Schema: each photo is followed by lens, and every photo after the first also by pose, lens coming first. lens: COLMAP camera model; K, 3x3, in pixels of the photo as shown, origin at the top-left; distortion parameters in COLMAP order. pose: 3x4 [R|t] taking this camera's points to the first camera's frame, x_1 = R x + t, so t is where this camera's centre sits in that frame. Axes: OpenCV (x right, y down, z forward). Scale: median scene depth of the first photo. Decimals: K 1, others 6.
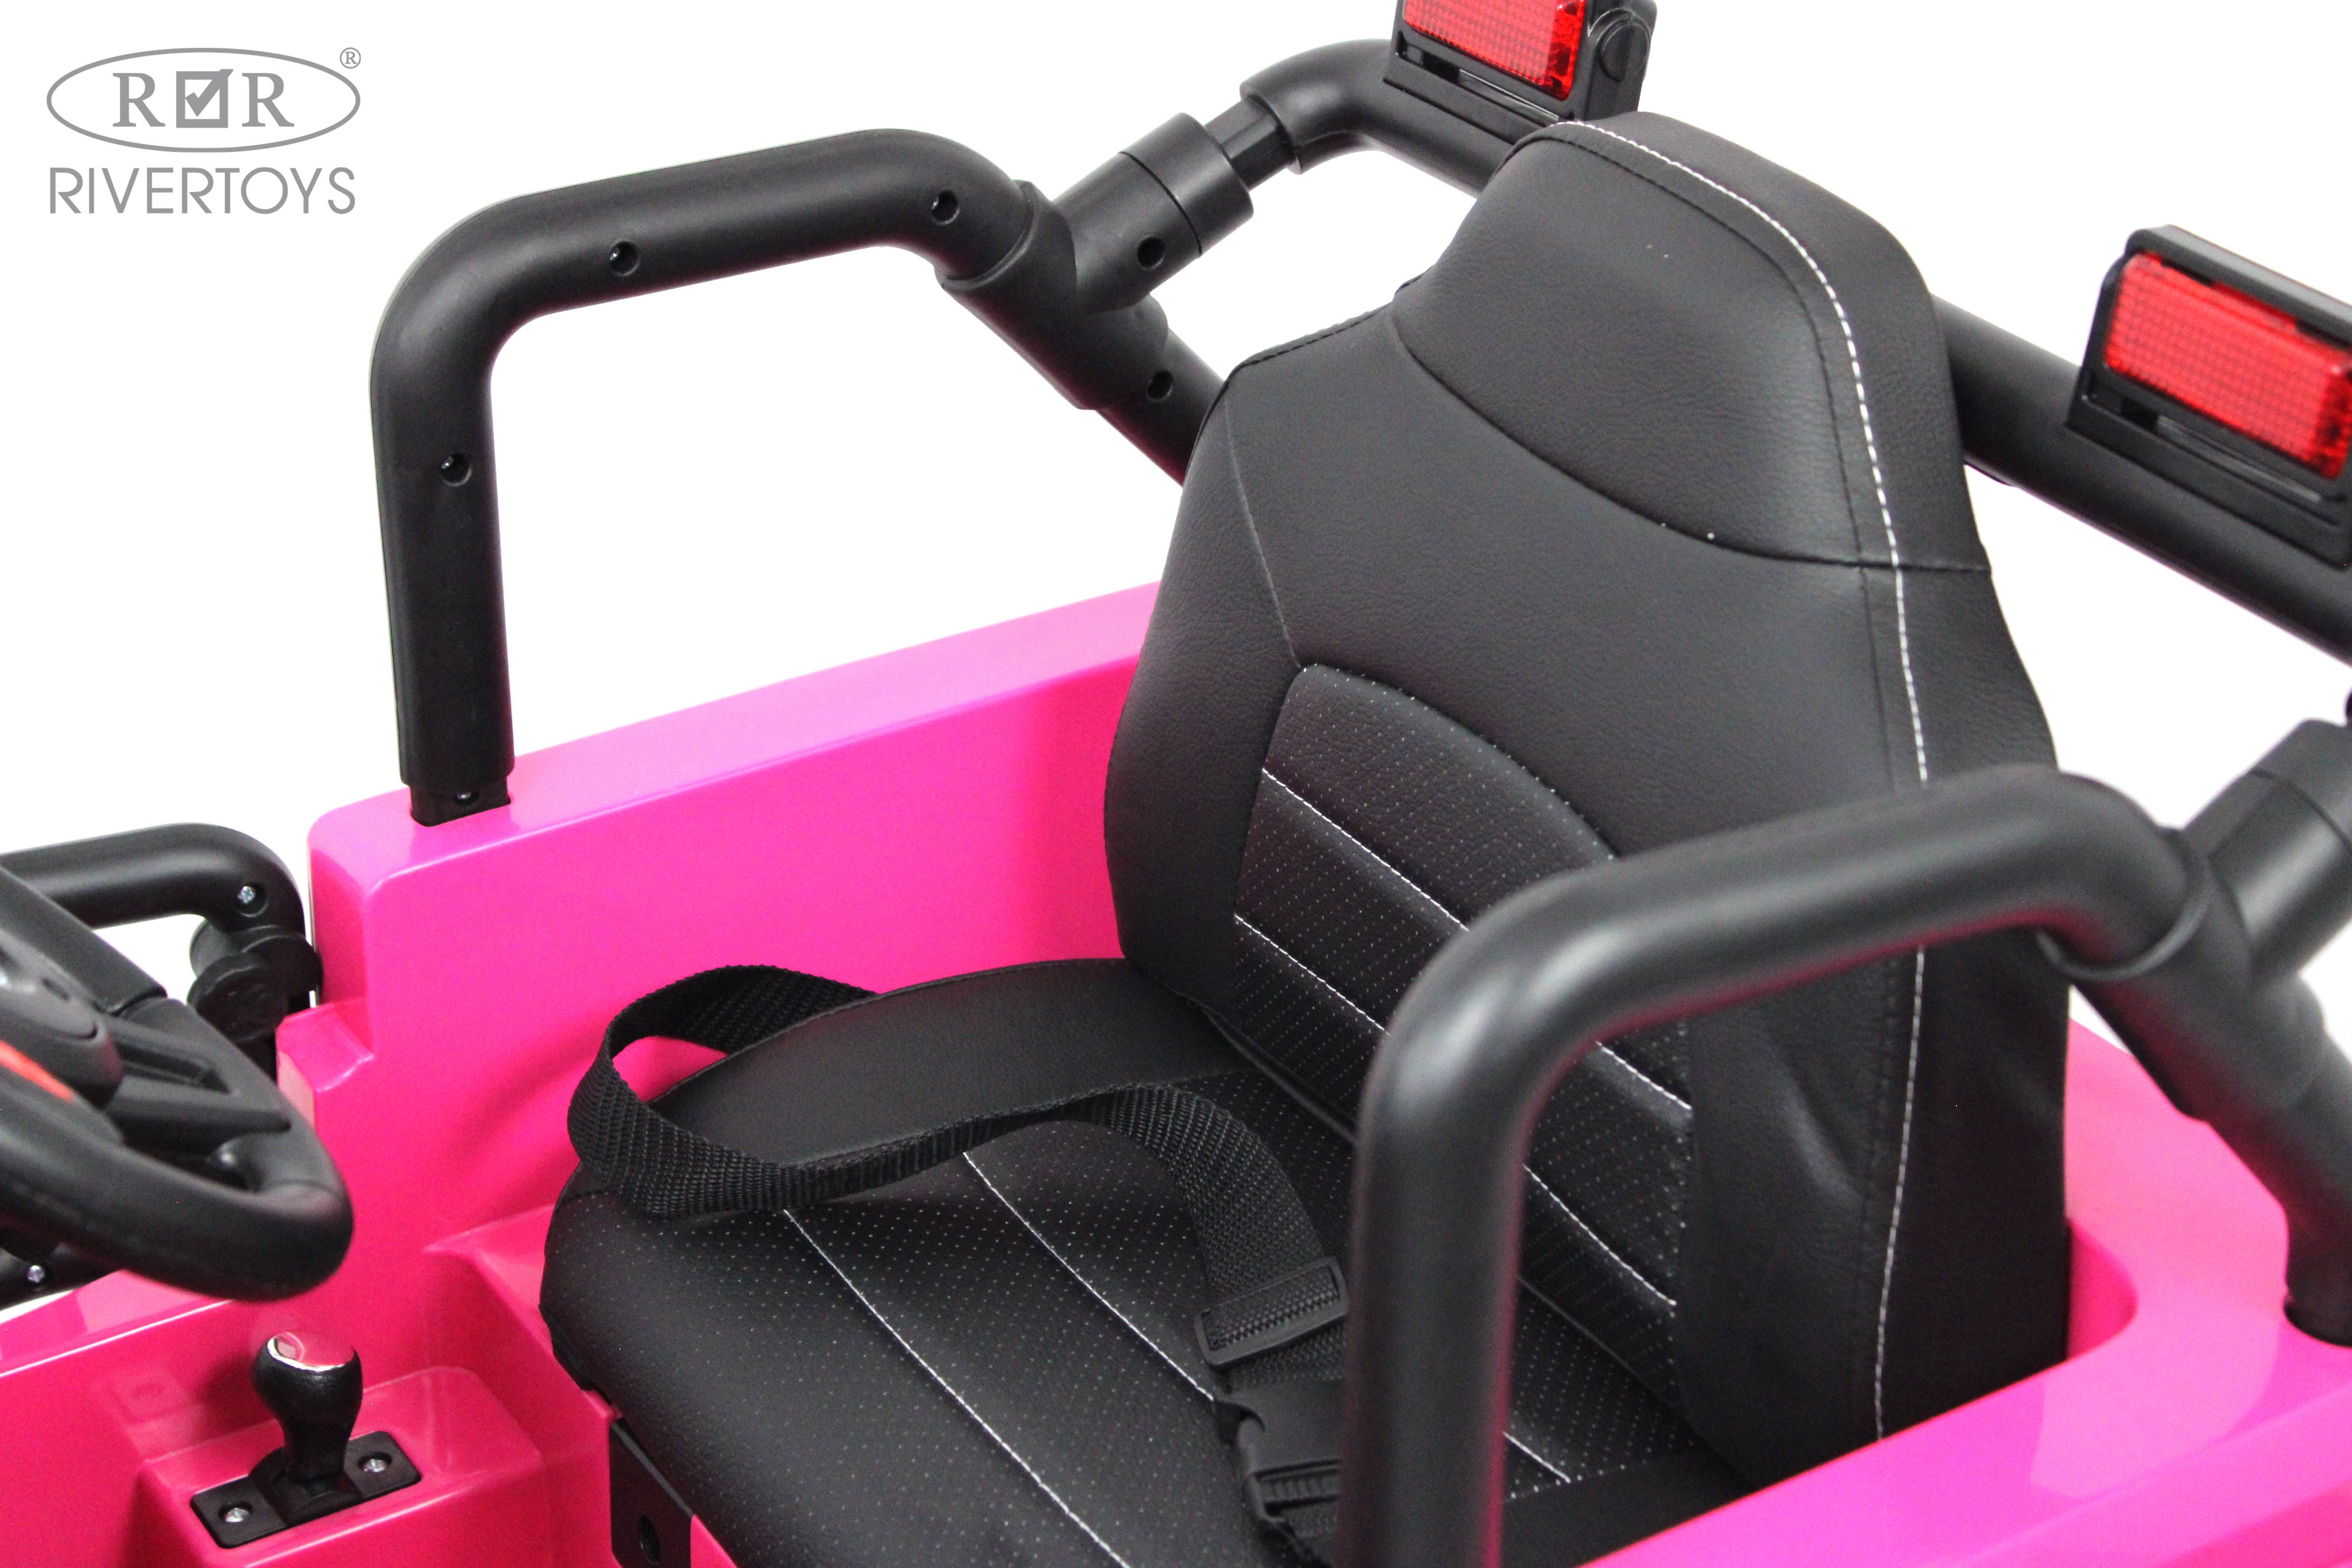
lens RADIAL K [[4542.1, 0, 1176.0], [0, 4542.1, 784.0], [0, 0, 1]] dist [0.044745, -0.127470]
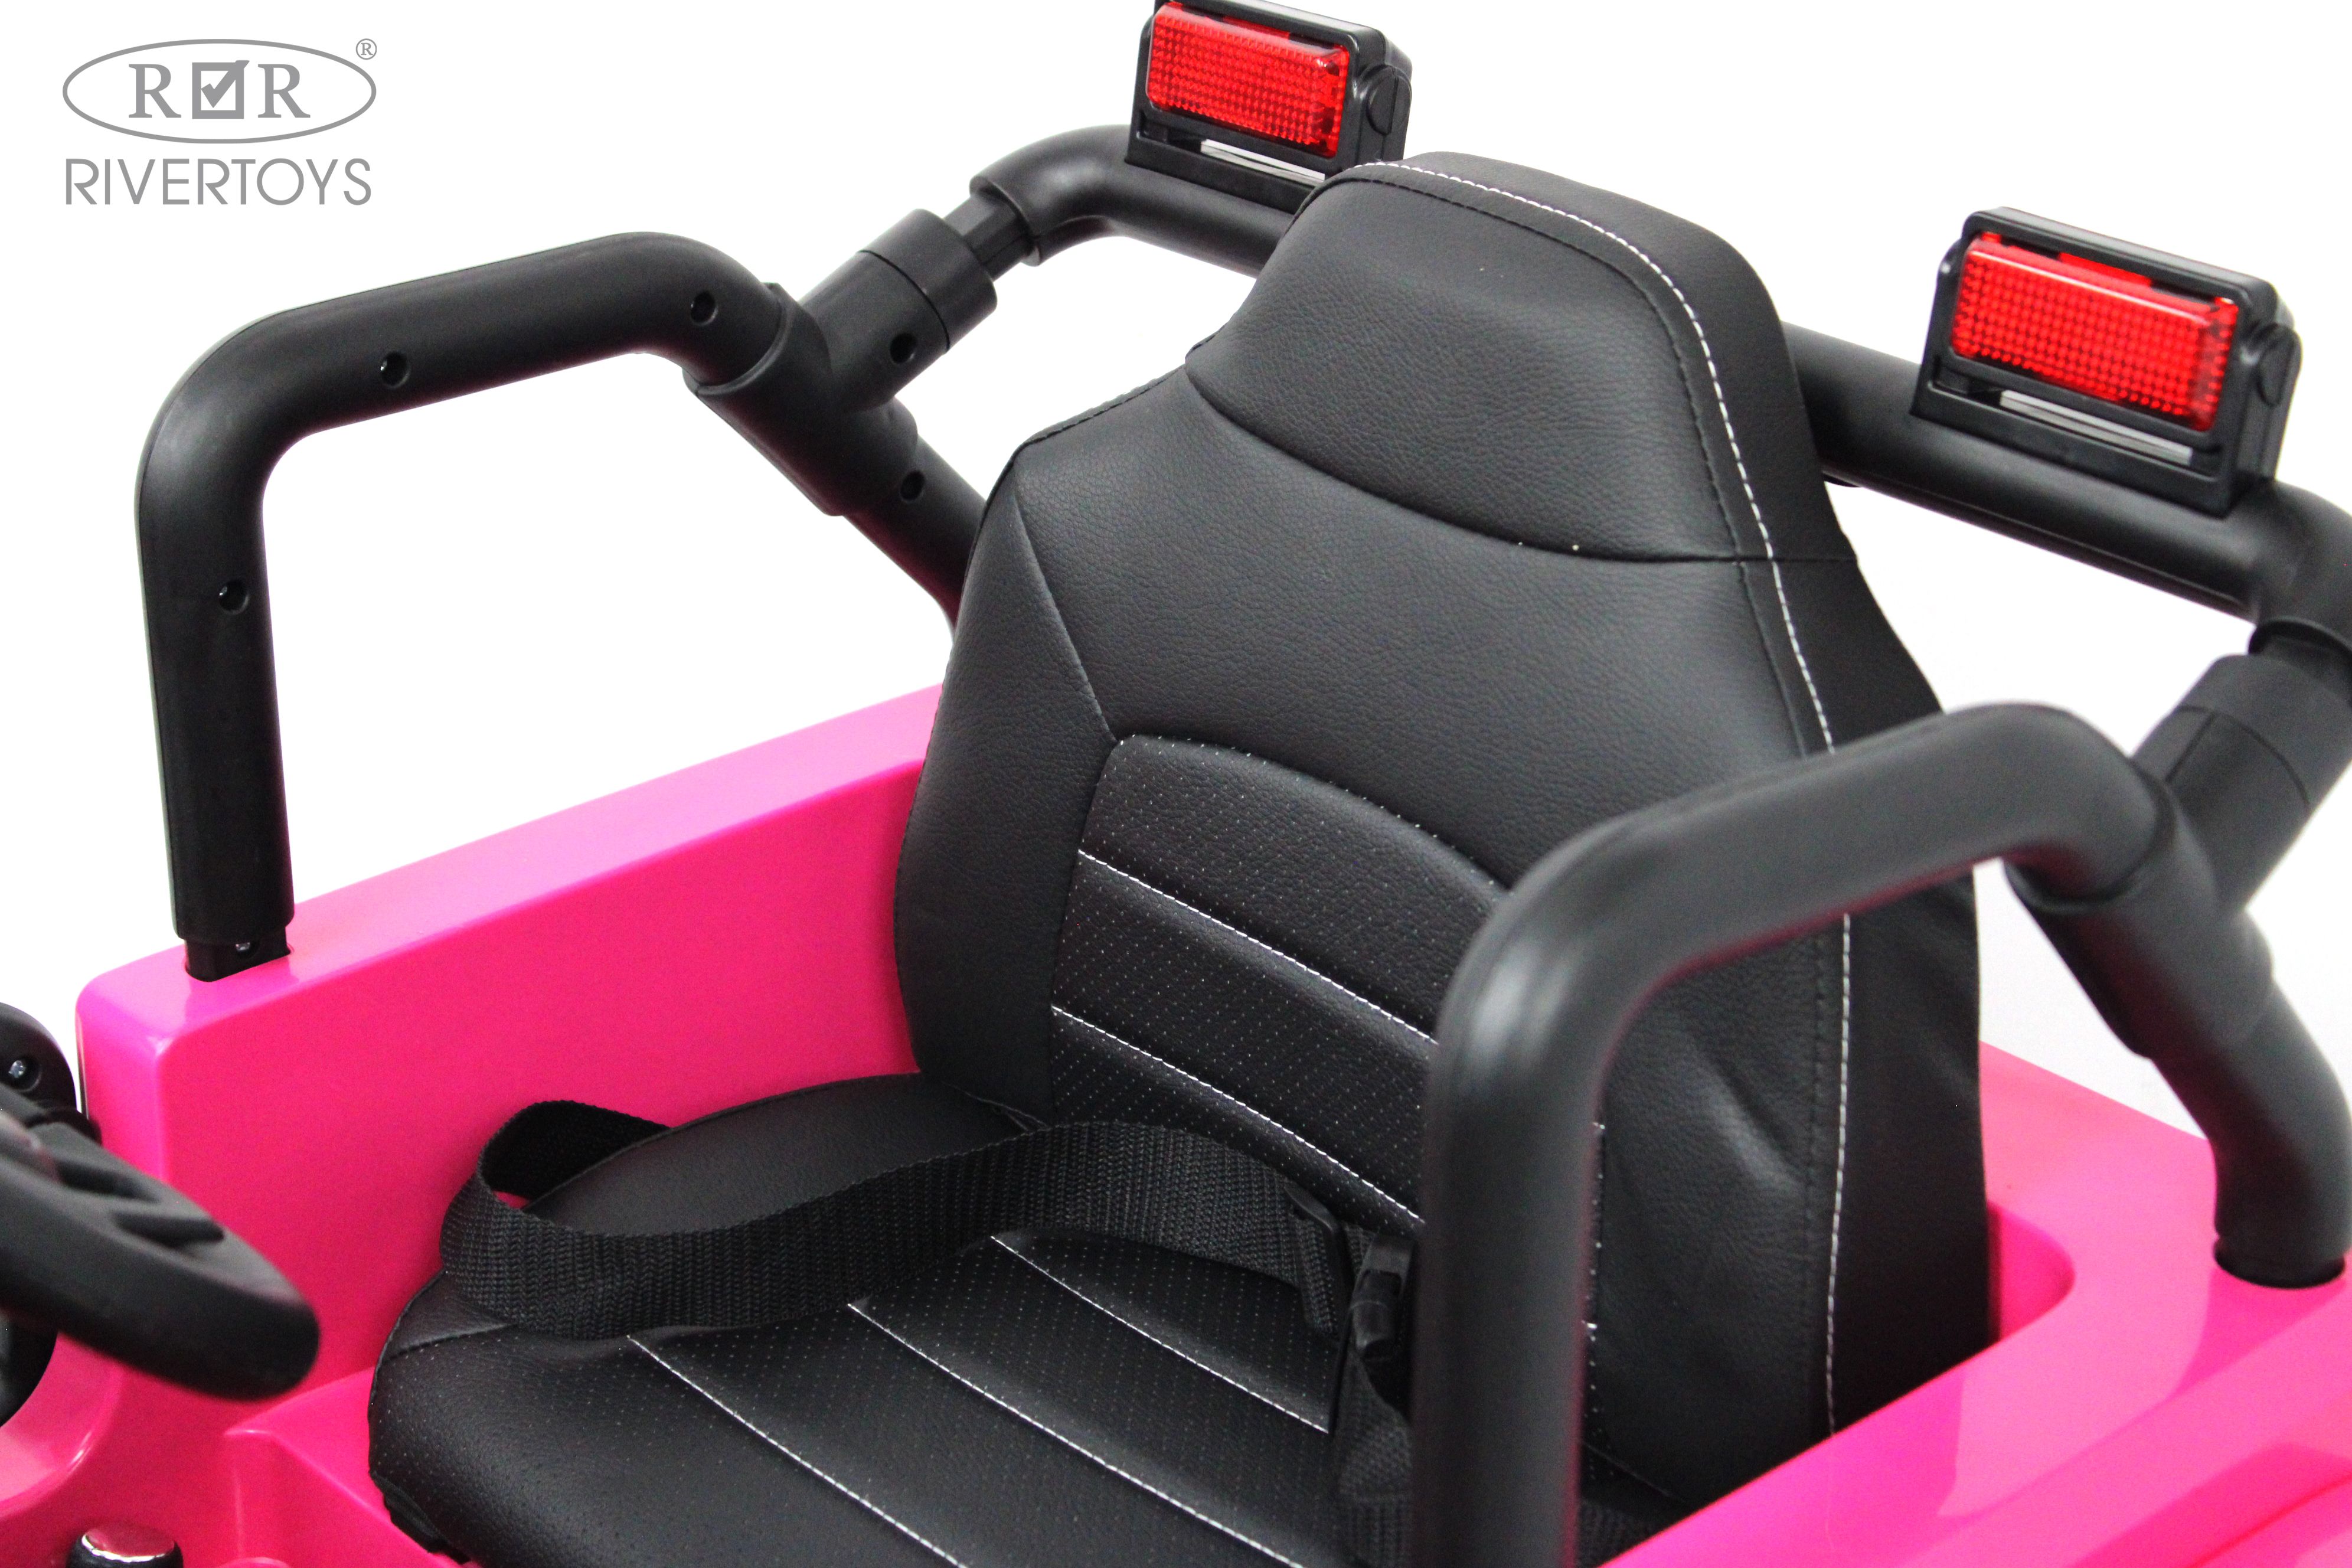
lens RADIAL K [[4542.1, 0, 1176.0], [0, 4542.1, 784.0], [0, 0, 1]] dist [0.044745, -0.127470]
pose [[0.985956, -0.072929, 0.150238, -0.110952], [0.082996, 0.994628, -0.061858, 0.046714], [-0.144920, 0.073458, 0.986713, 0.027843]]
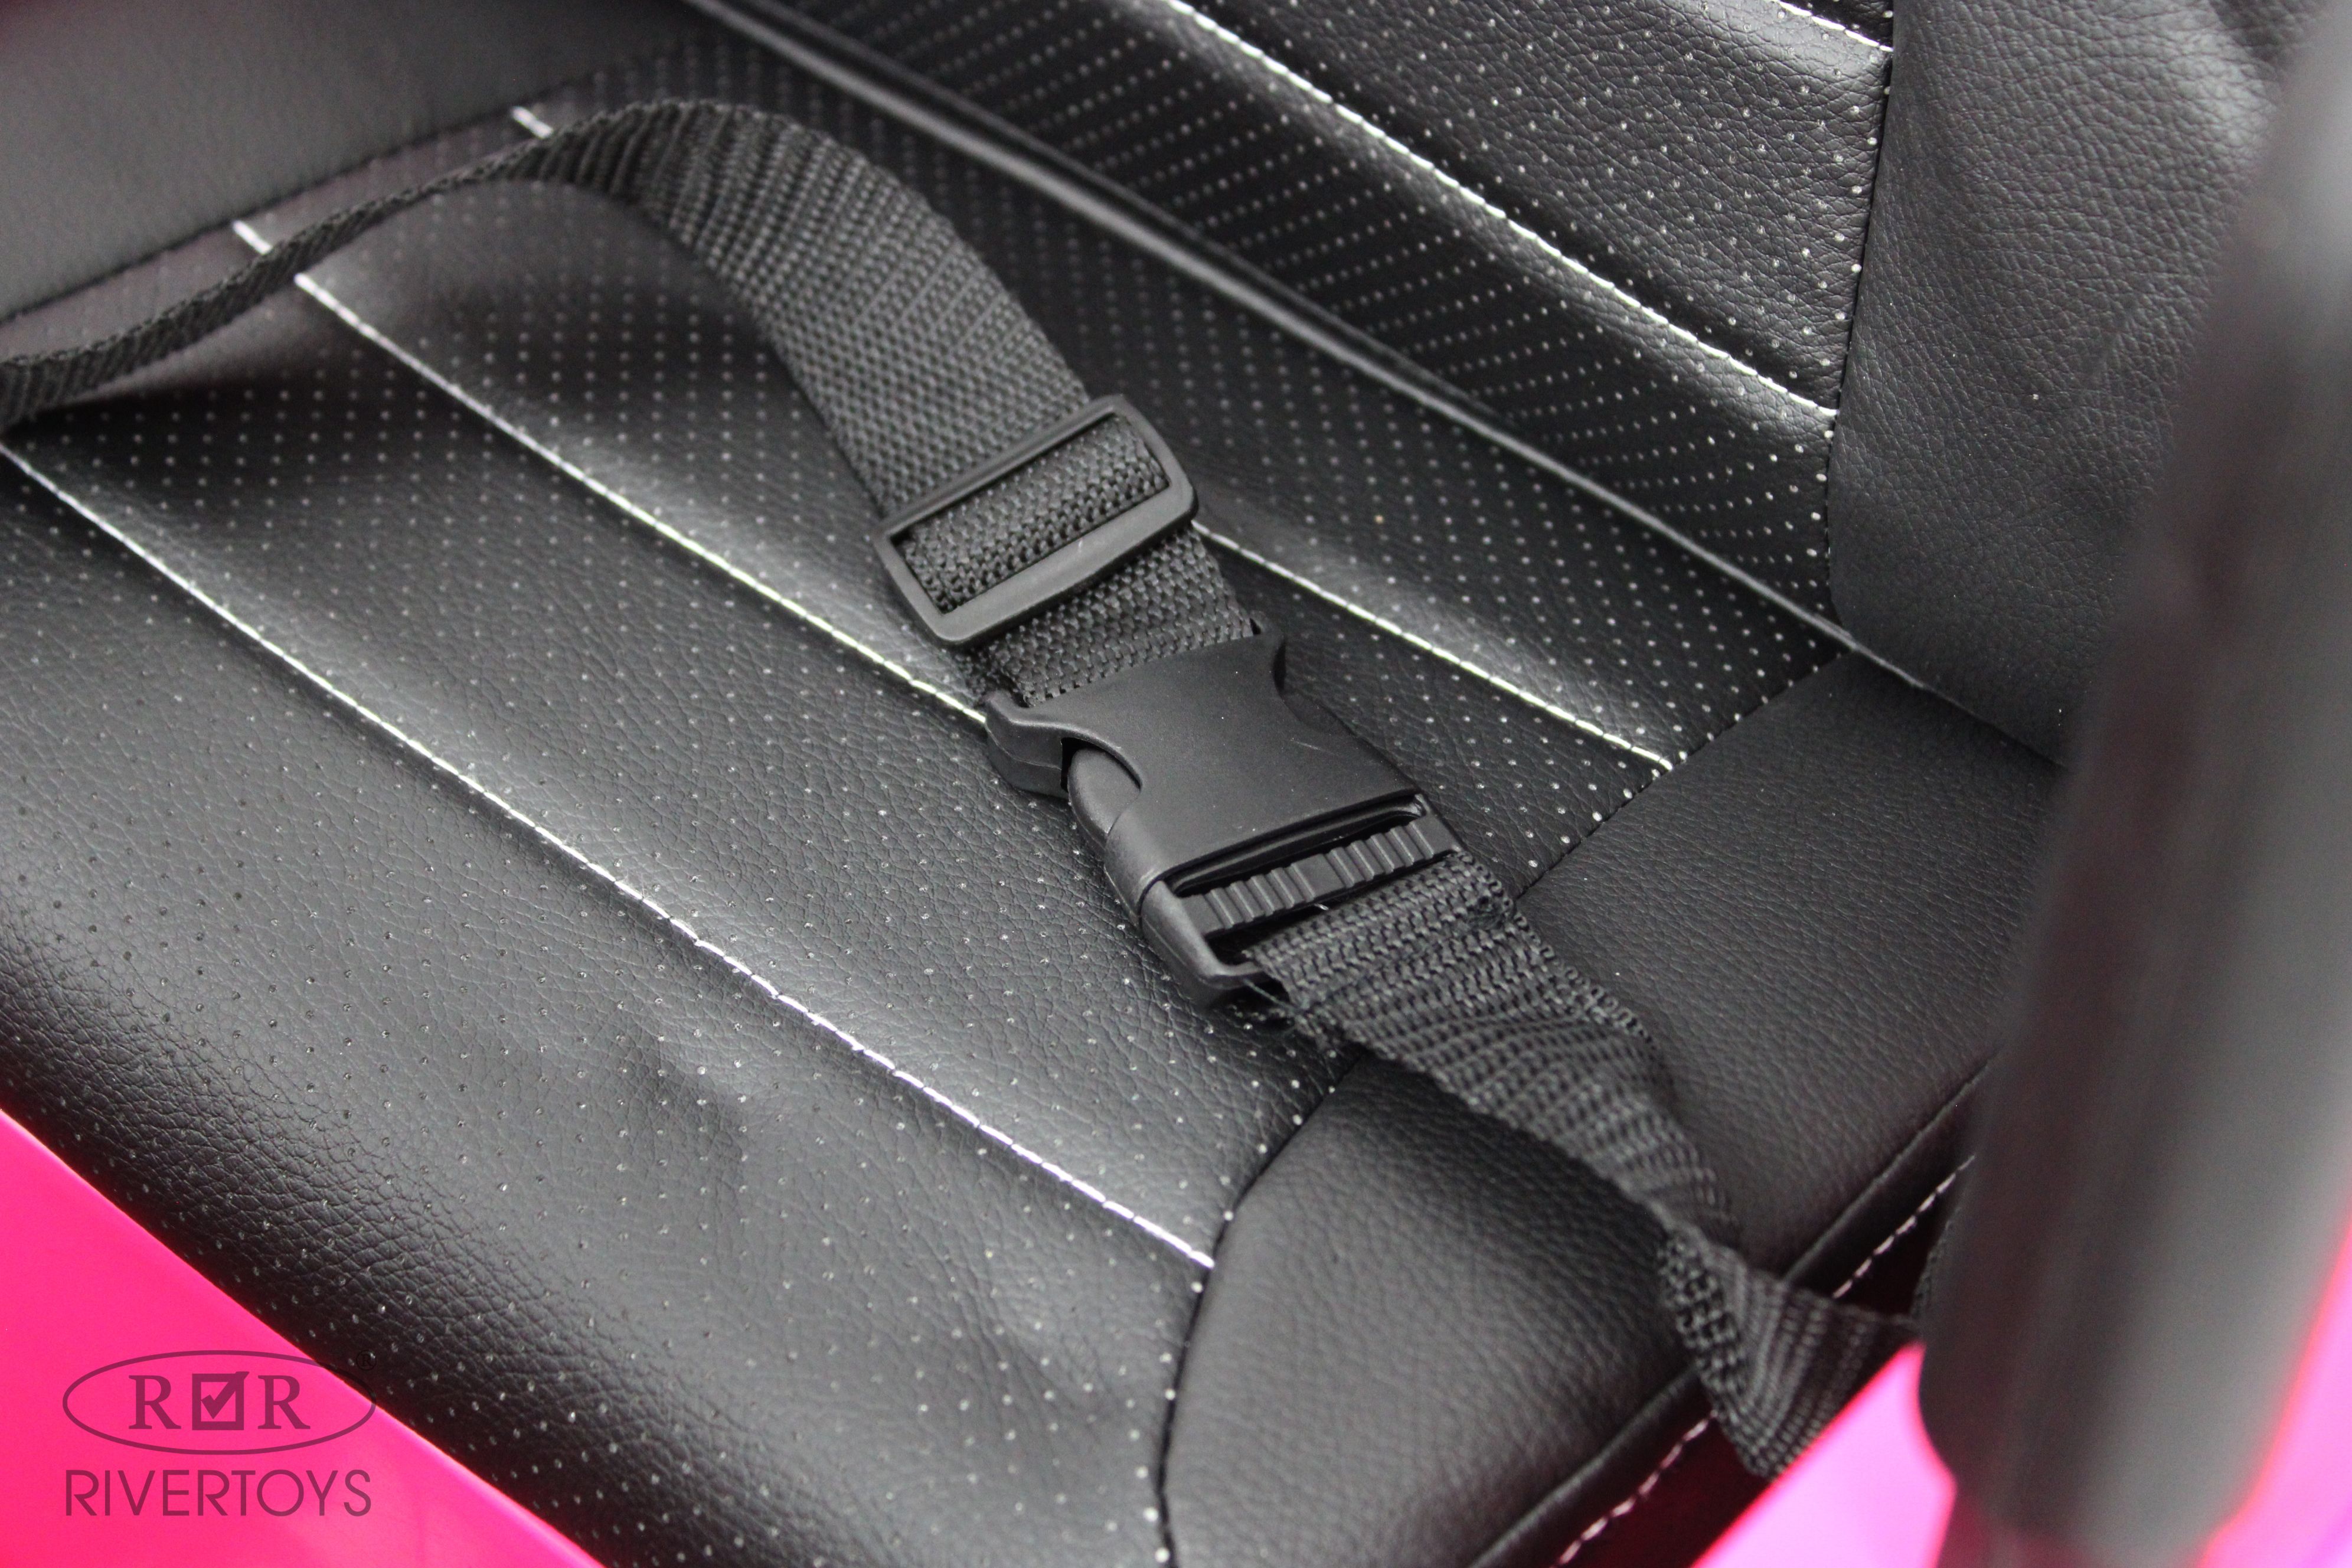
lens RADIAL K [[4542.1, 0, 1176.0], [0, 4542.1, 784.0], [0, 0, 1]] dist [0.044745, -0.127470]
pose [[0.949534, -0.166585, 0.265773, -0.102791], [0.089601, 0.956062, 0.279135, 0.000722], [-0.300596, -0.241235, 0.922739, 0.484825]]
